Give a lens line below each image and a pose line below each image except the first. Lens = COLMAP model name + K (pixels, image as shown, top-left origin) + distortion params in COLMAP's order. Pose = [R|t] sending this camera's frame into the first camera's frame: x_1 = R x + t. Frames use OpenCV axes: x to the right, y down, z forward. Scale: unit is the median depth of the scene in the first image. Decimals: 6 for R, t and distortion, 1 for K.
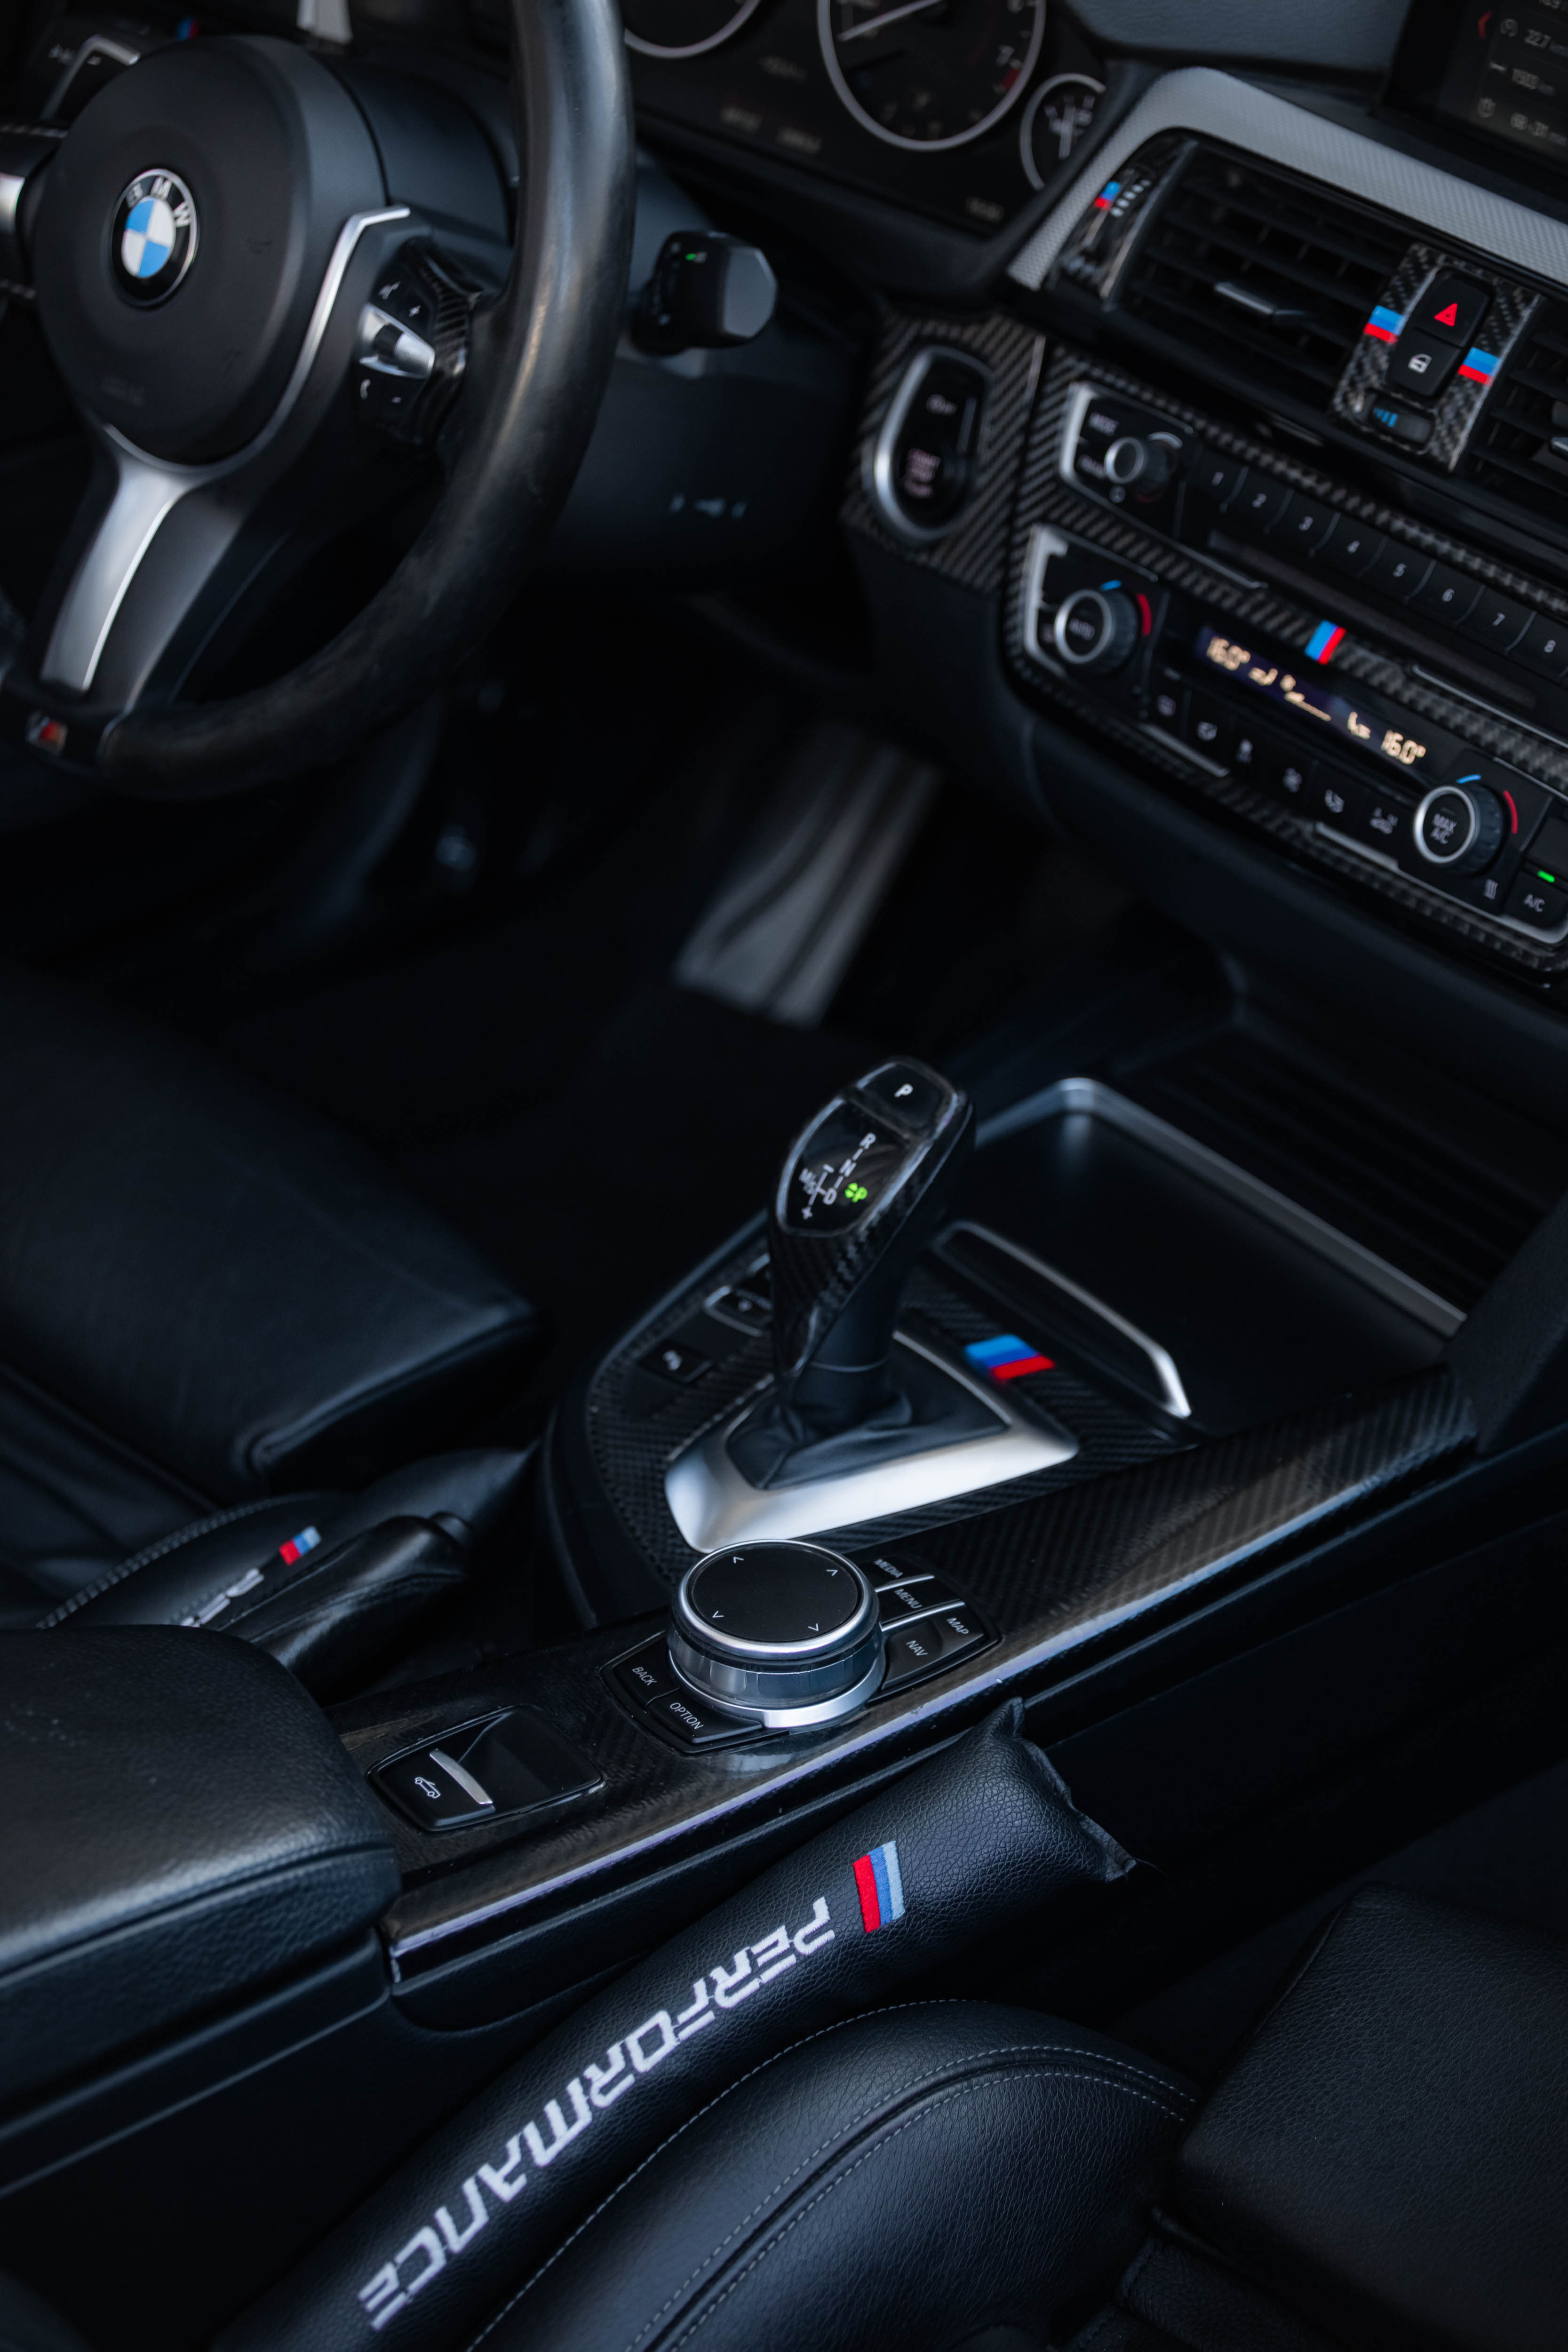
lens RADIAL K [[5443.5, 0, 784.0], [0, 5443.5, 1176.0], [0, 0, 1]] dist [-0.138885, 0.015773]
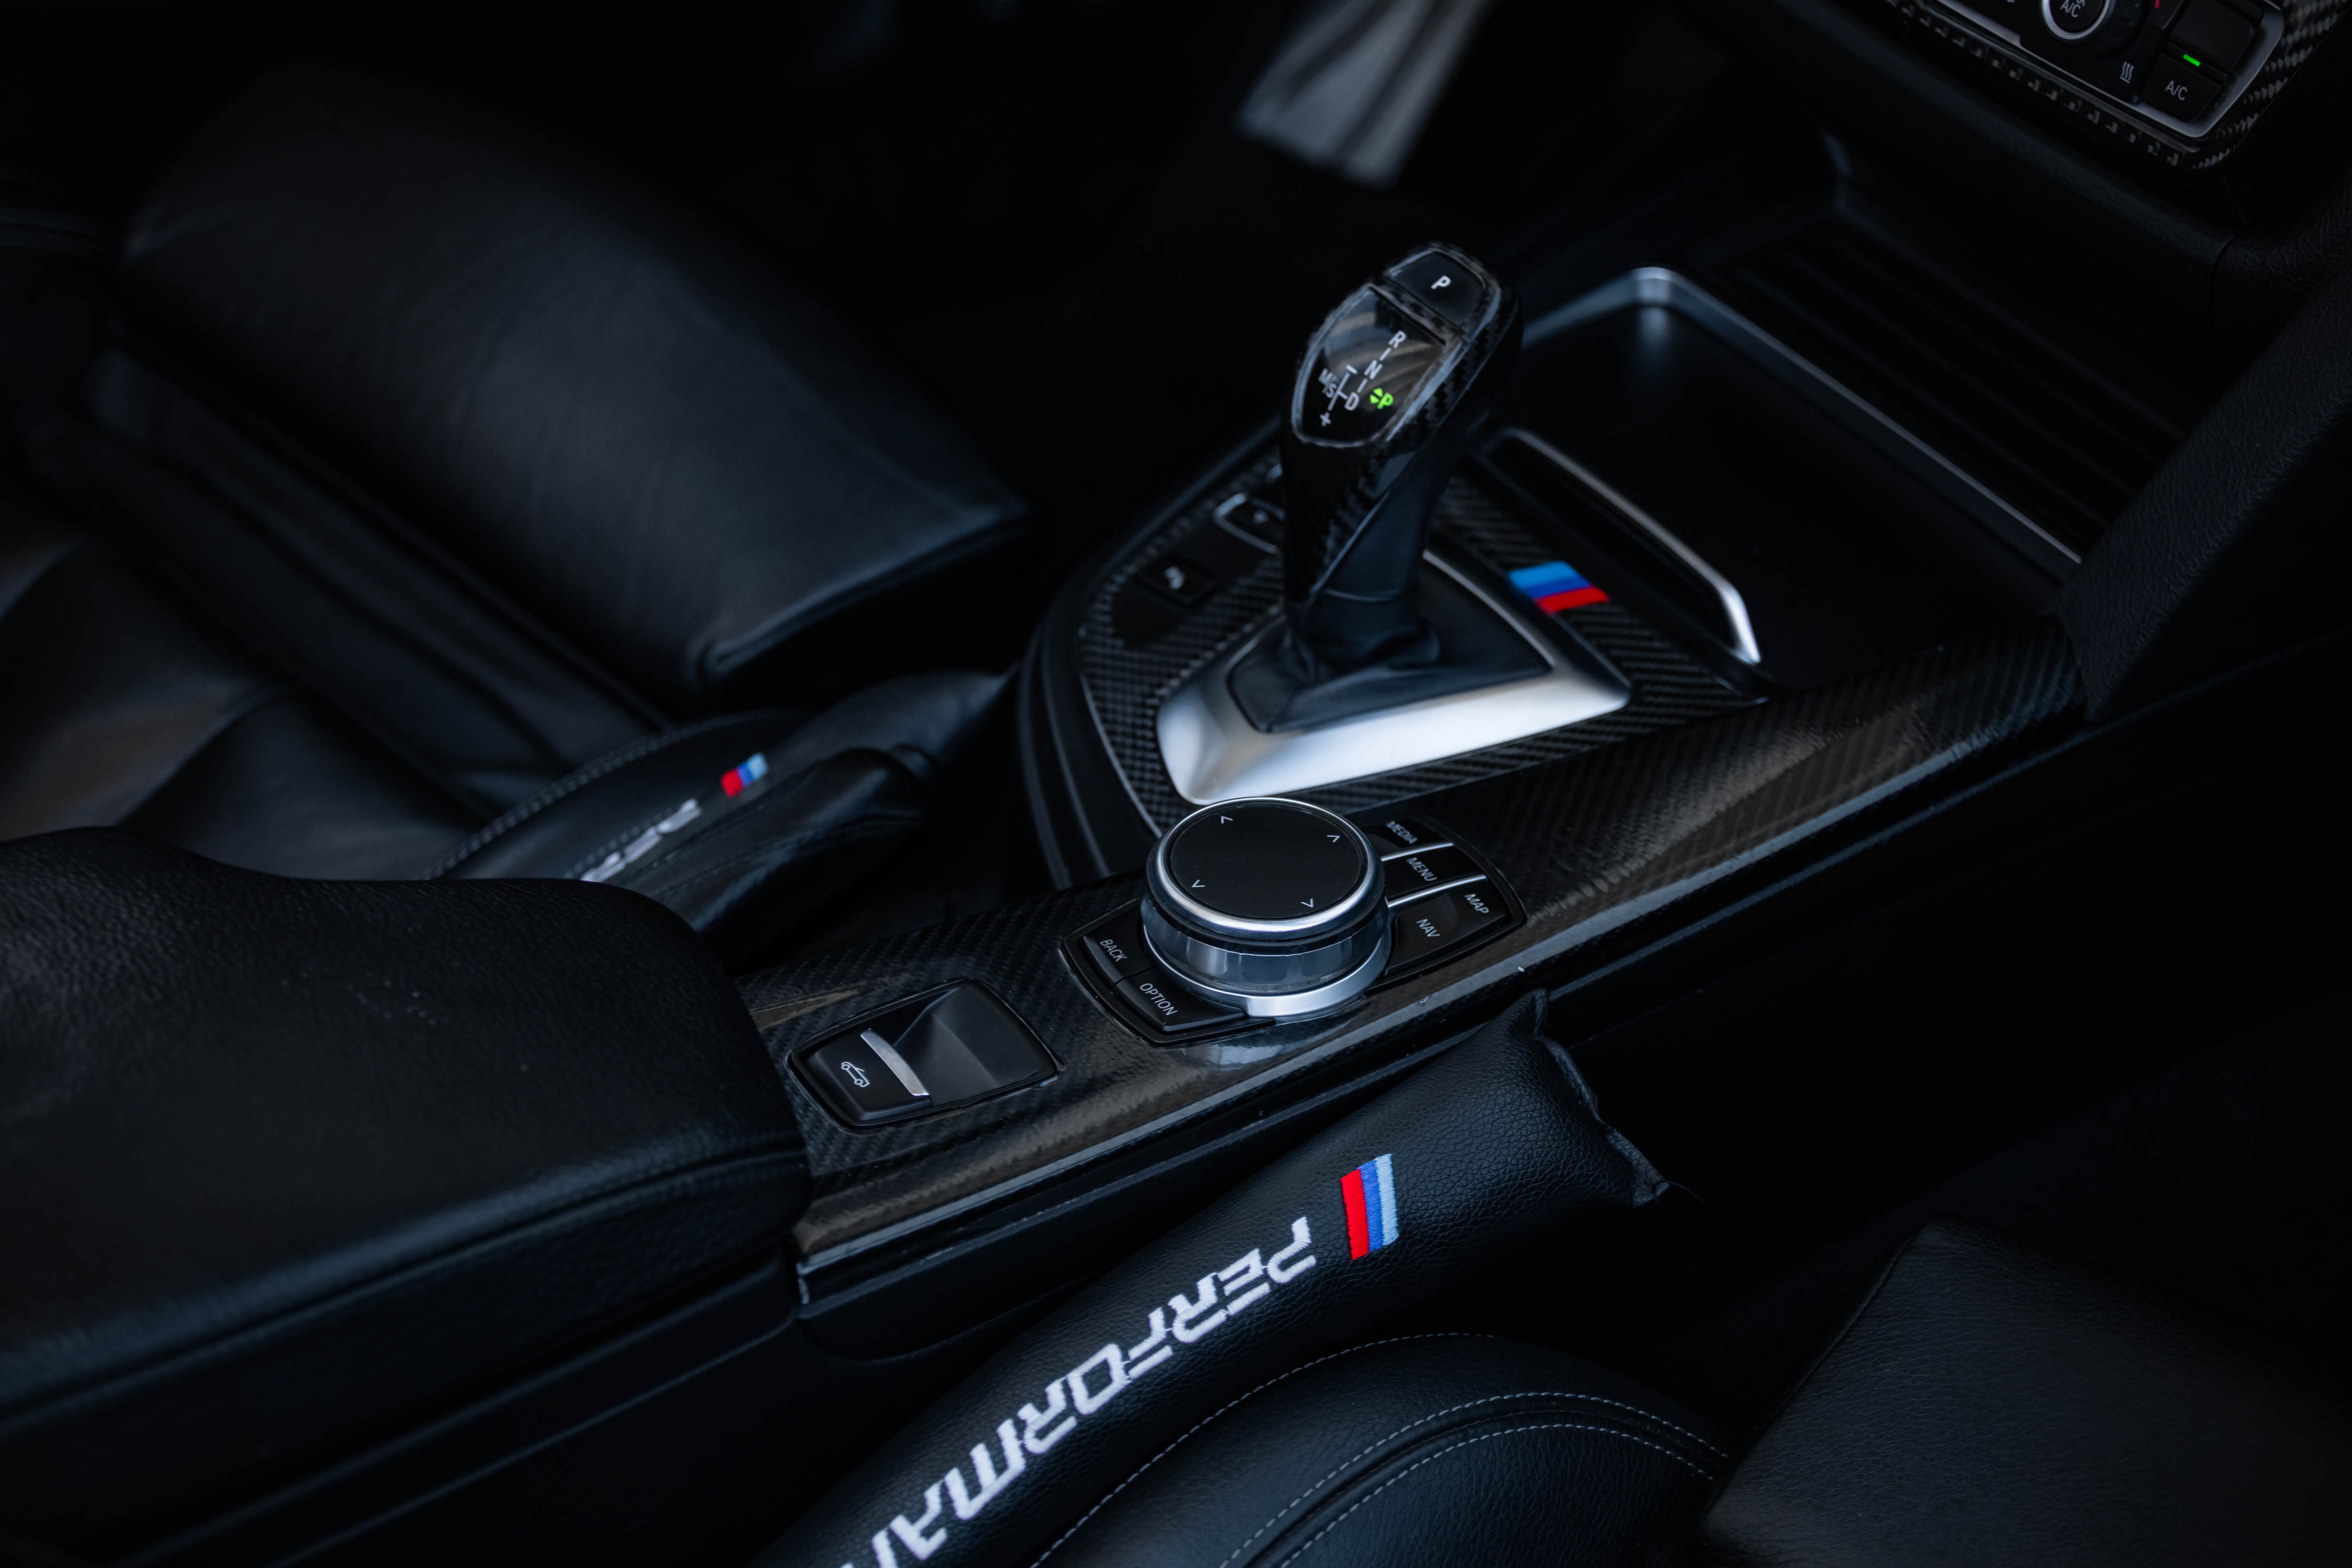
lens RADIAL K [[5443.5, 0, 1176.0], [0, 5443.5, 784.0], [0, 0, 1]] dist [-0.138885, 0.015773]
pose [[0.998425, 0.034535, -0.044221, 0.021651], [-0.030513, 0.995600, 0.088593, -0.011957], [0.047086, -0.087104, 0.995086, 0.132177]]
